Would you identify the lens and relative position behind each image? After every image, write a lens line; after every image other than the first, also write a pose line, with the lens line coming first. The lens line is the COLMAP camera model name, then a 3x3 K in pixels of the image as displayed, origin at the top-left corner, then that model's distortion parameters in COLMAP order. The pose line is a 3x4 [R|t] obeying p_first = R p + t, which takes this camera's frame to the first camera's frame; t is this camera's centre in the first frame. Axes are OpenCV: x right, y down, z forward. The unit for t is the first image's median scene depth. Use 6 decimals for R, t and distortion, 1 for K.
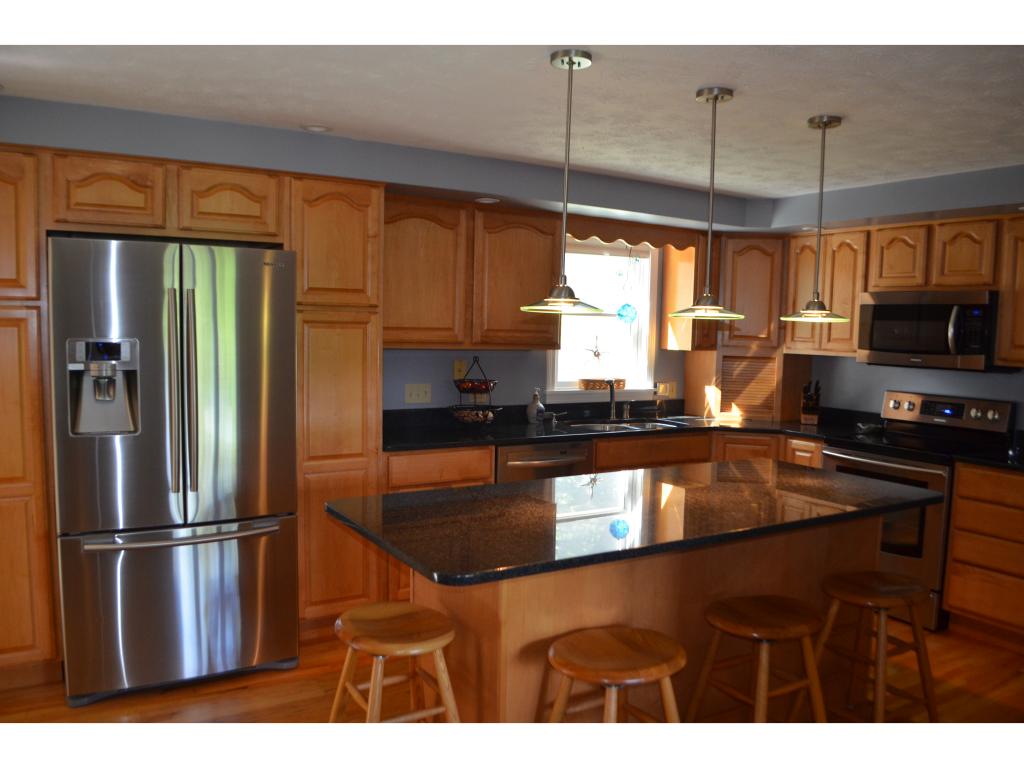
lens RADIAL K [[806.5, 0, 514.7], [0, 806.5, 392.4], [0, 0, 1]] dist [-0.064800, -0.004293]
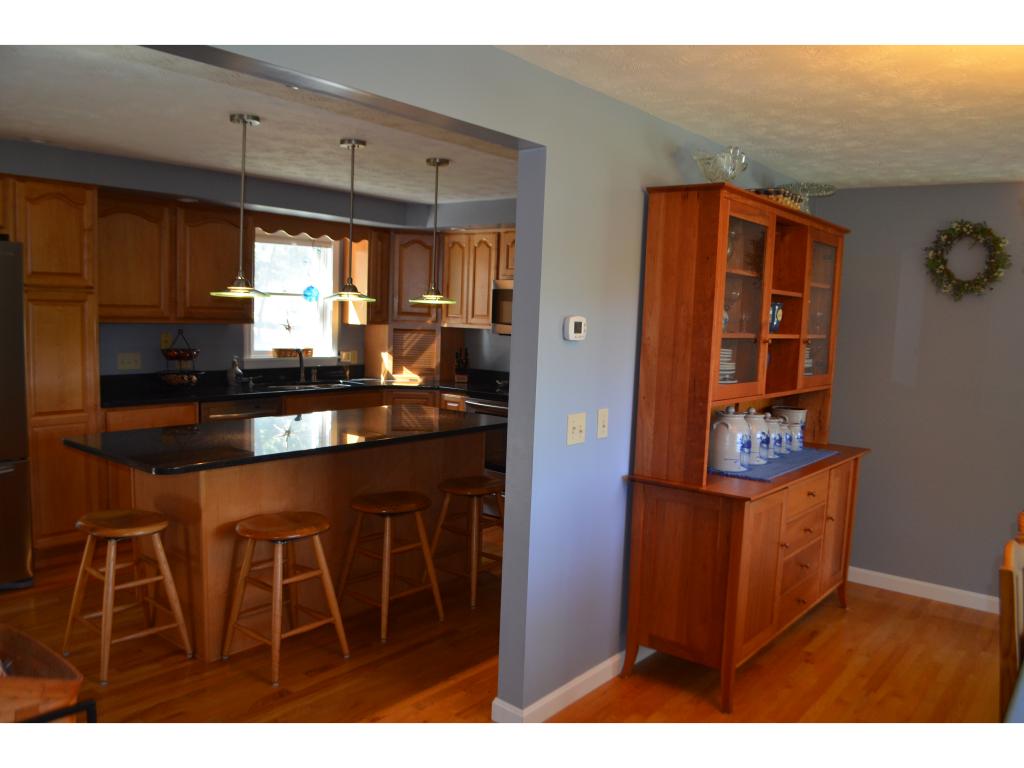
lens RADIAL K [[806.5, 0, 512.4], [0, 806.5, 391.6], [0, 0, 1]] dist [-0.064800, -0.004293]
pose [[0.942008, -0.025139, 0.334646, 0.018776], [0.015484, 0.999384, 0.031489, 0.018902], [-0.335232, -0.024481, 0.941817, -0.292947]]
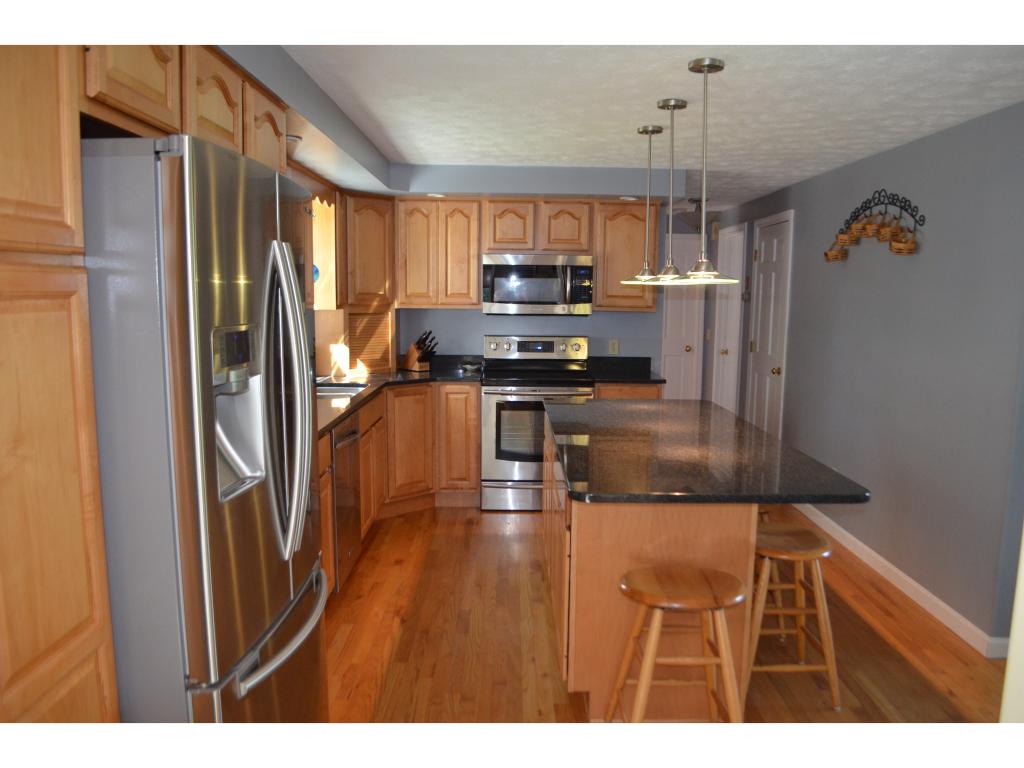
lens RADIAL K [[806.5, 0, 515.1], [0, 806.5, 395.0], [0, 0, 1]] dist [-0.064800, -0.004293]
pose [[0.500858, -0.131236, 0.855522, -0.656934], [0.071976, 0.991330, 0.109931, -0.051058], [-0.862531, 0.006518, 0.505962, 0.394302]]
